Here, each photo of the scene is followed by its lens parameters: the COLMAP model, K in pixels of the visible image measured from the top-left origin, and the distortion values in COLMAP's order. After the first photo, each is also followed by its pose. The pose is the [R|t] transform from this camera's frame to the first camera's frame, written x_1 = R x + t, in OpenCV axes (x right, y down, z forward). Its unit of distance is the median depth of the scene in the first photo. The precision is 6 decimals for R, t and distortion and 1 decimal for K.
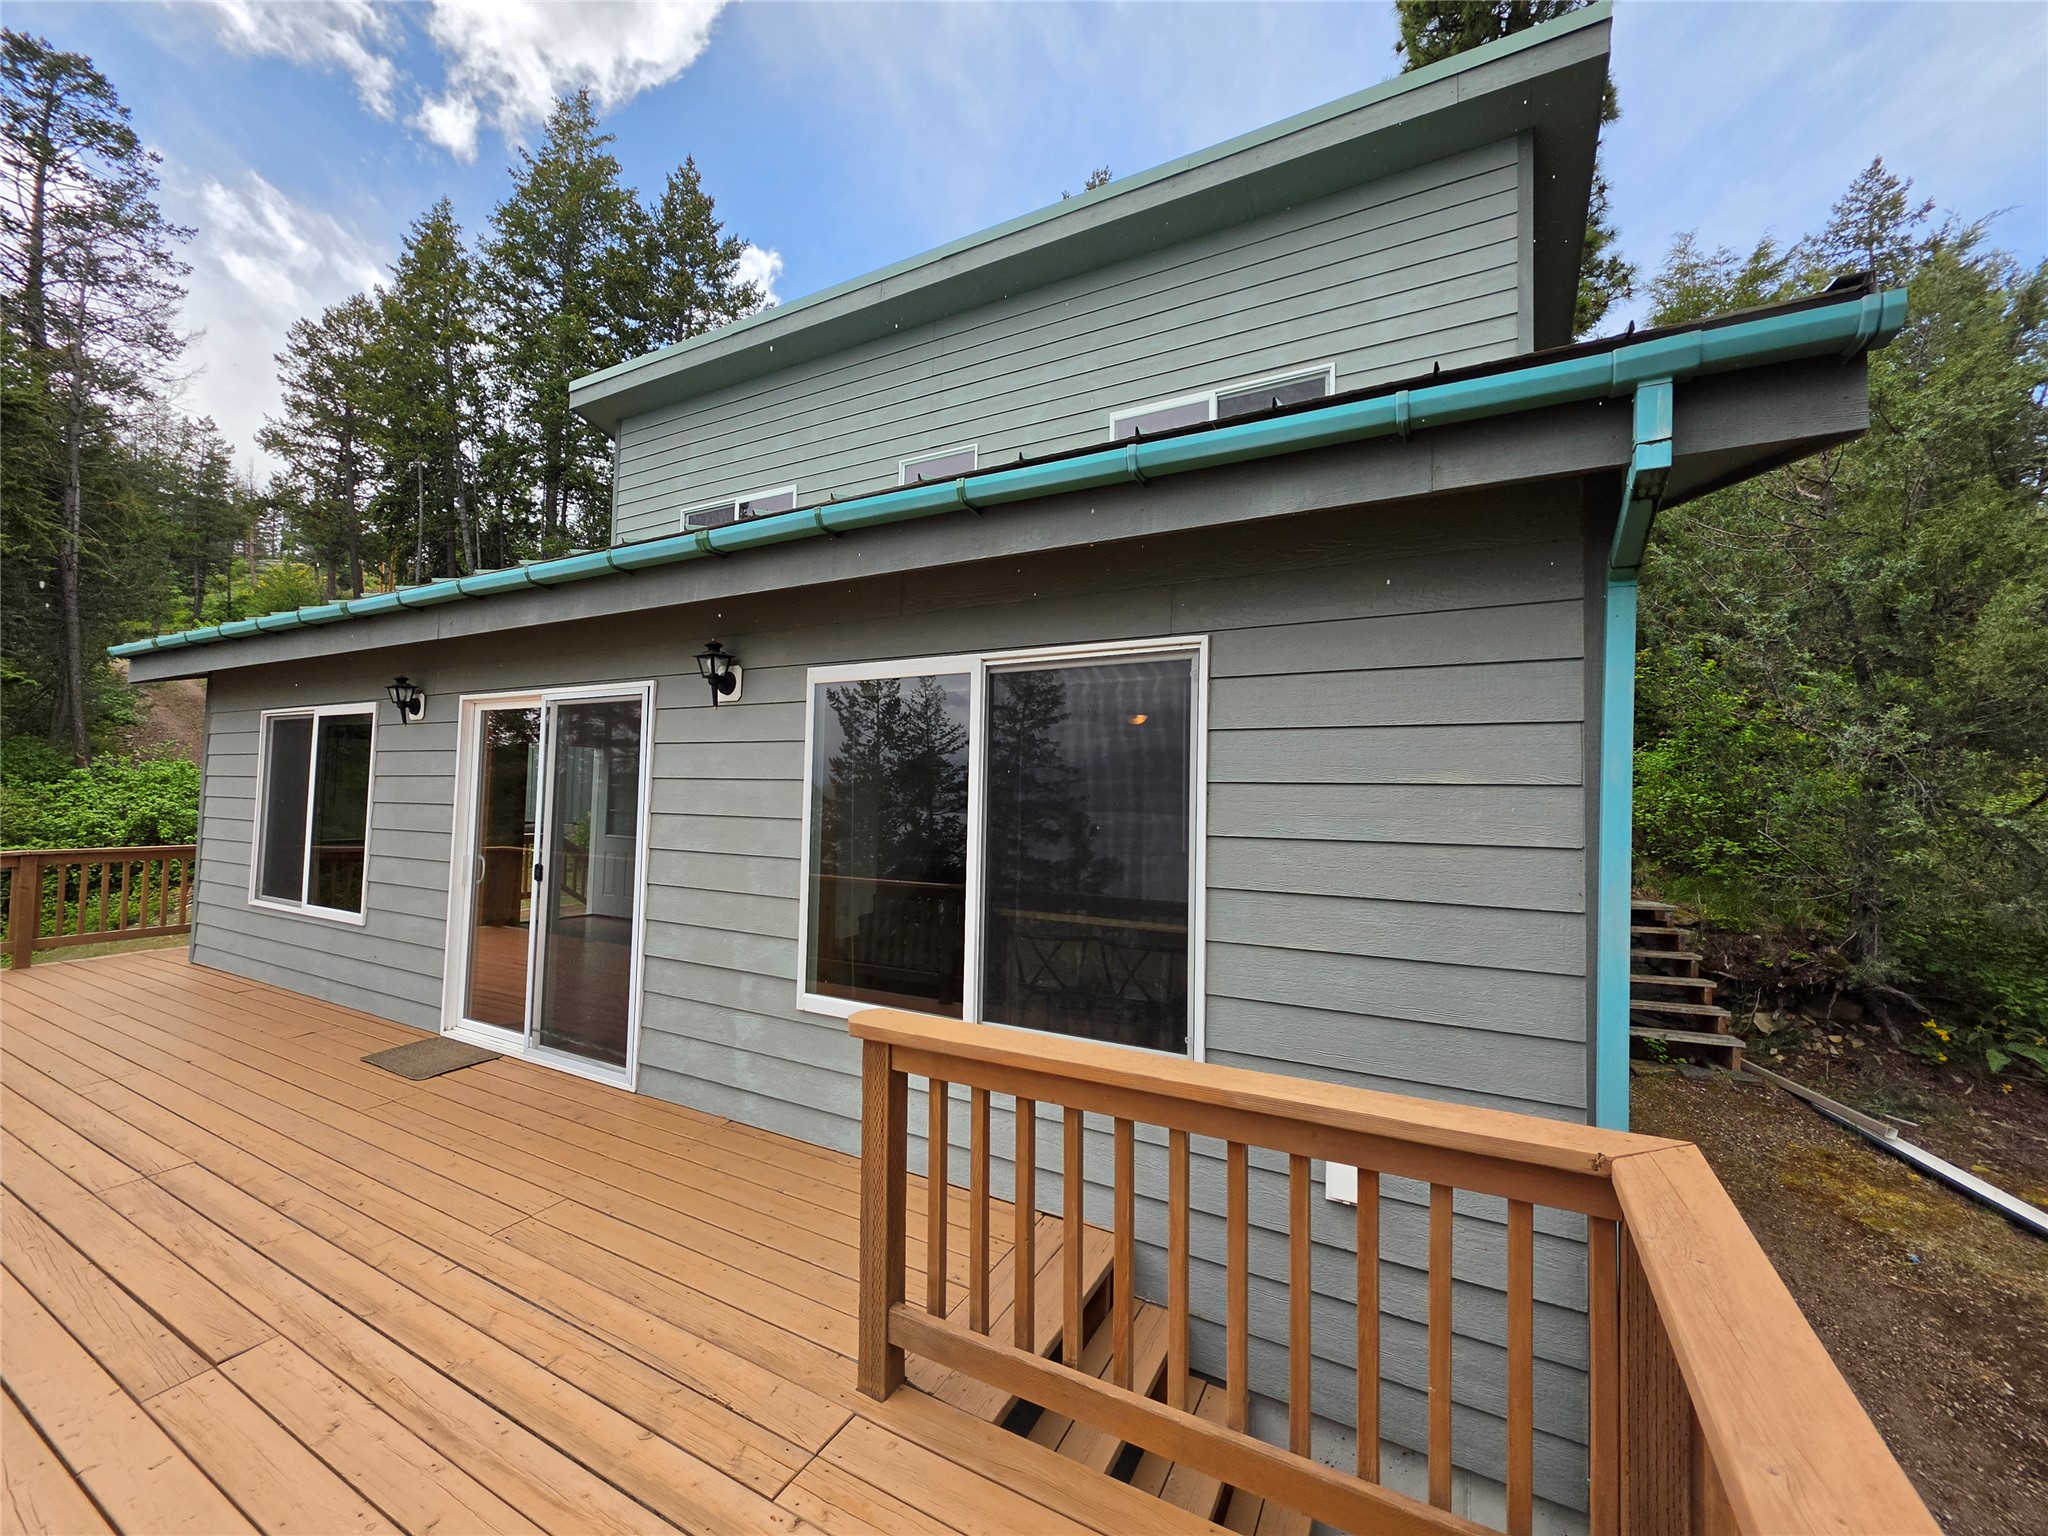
lens RADIAL K [[768.8, 0, 1027.2], [0, 768.8, 762.0], [0, 0, 1]] dist [-0.000680, -0.000026]
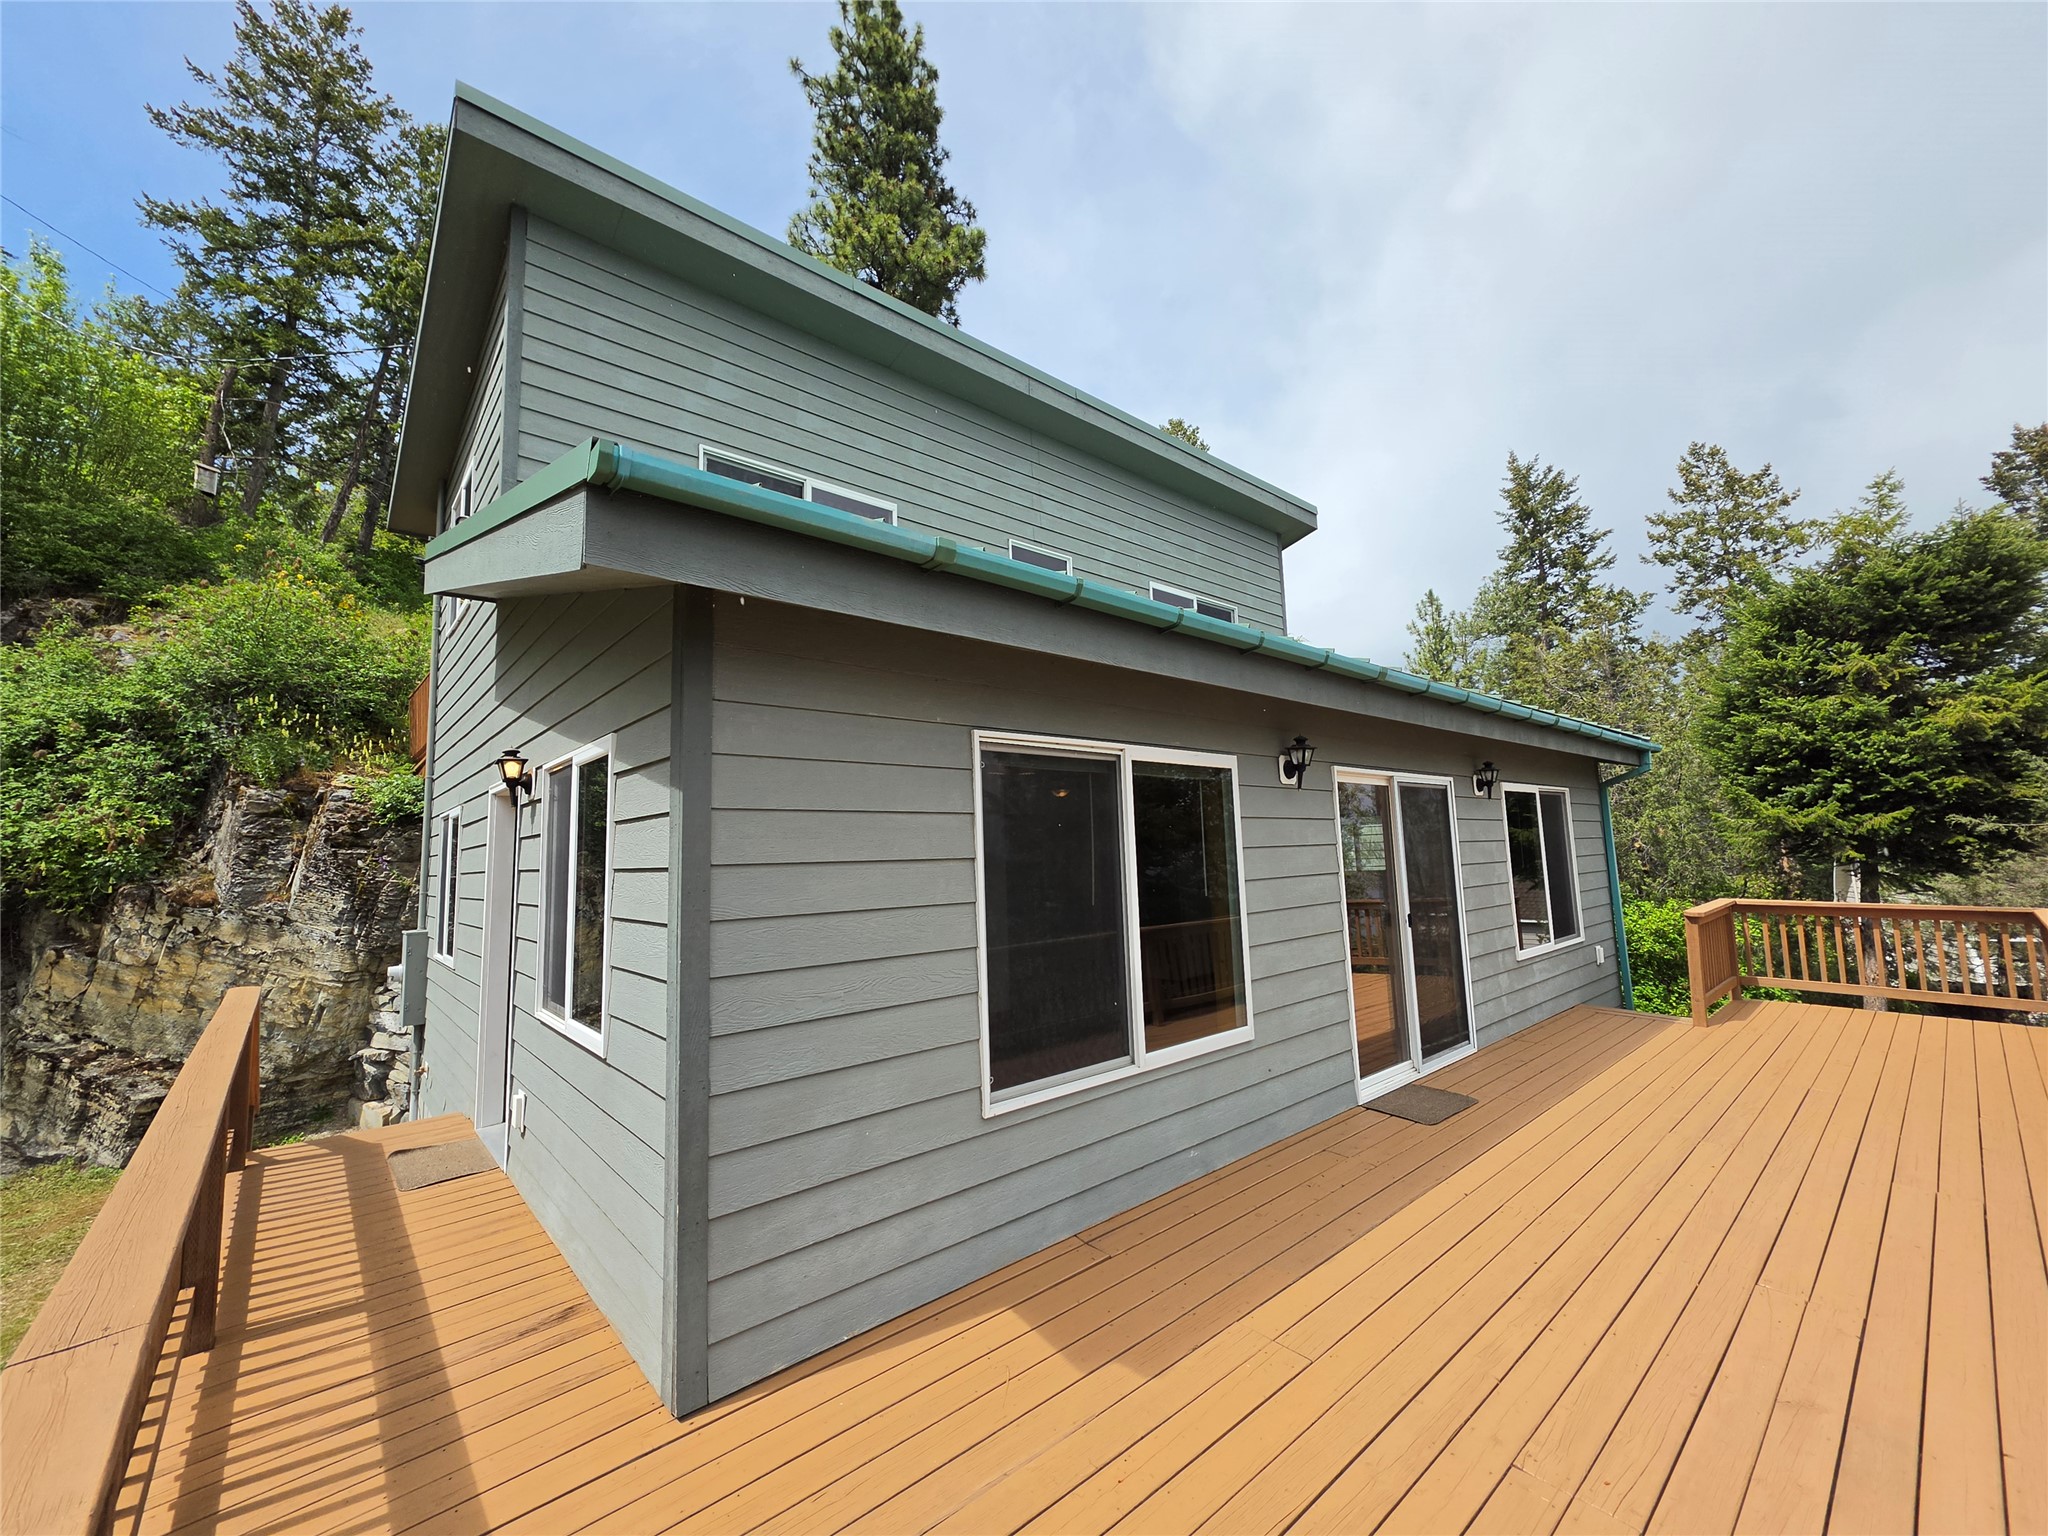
lens RADIAL K [[814.4, 0, 1024.5], [0, 814.4, 765.6], [0, 0, 1]] dist [-0.006269, 0.002834]
pose [[0.378785, 0.083653, 0.921696, -1.385886], [-0.001822, 0.995972, -0.089645, 0.007345], [-0.925483, 0.032277, 0.377412, 0.711230]]
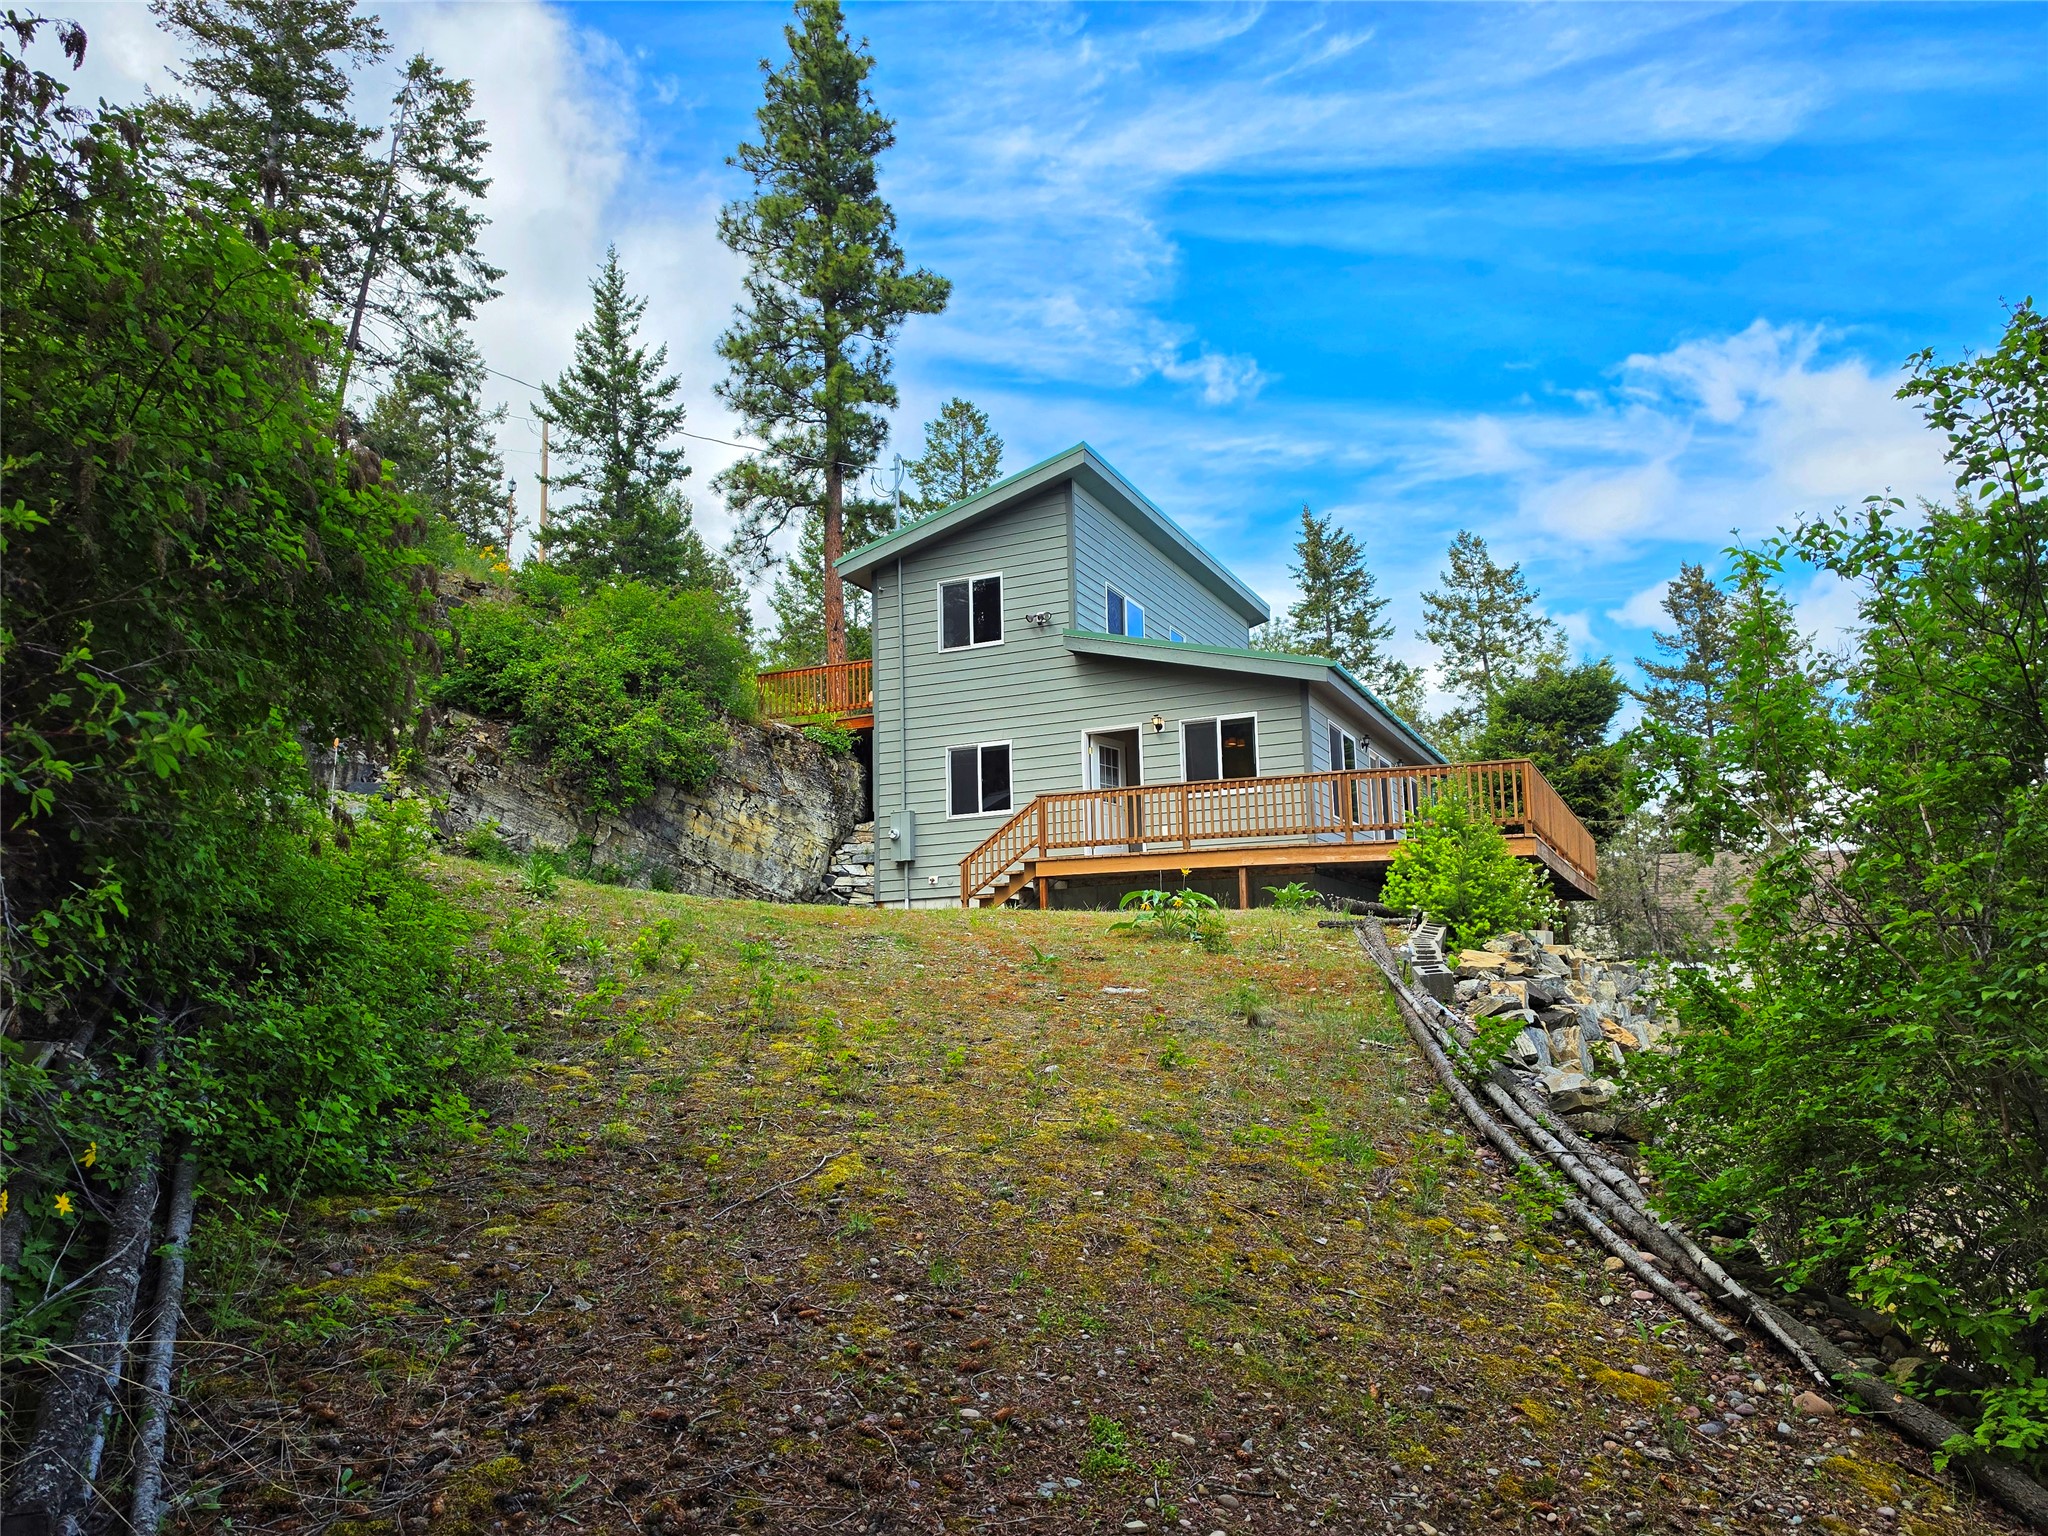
lens RADIAL K [[1401.4, 0, 1012.7], [0, 1401.4, 789.8], [0, 0, 1]] dist [0.061339, -0.071125]
pose [[-0.013532, 0.143378, 0.989576, -2.003393], [-0.016218, 0.989504, -0.143589, 0.136860], [-0.999777, -0.017992, -0.011065, 0.932517]]
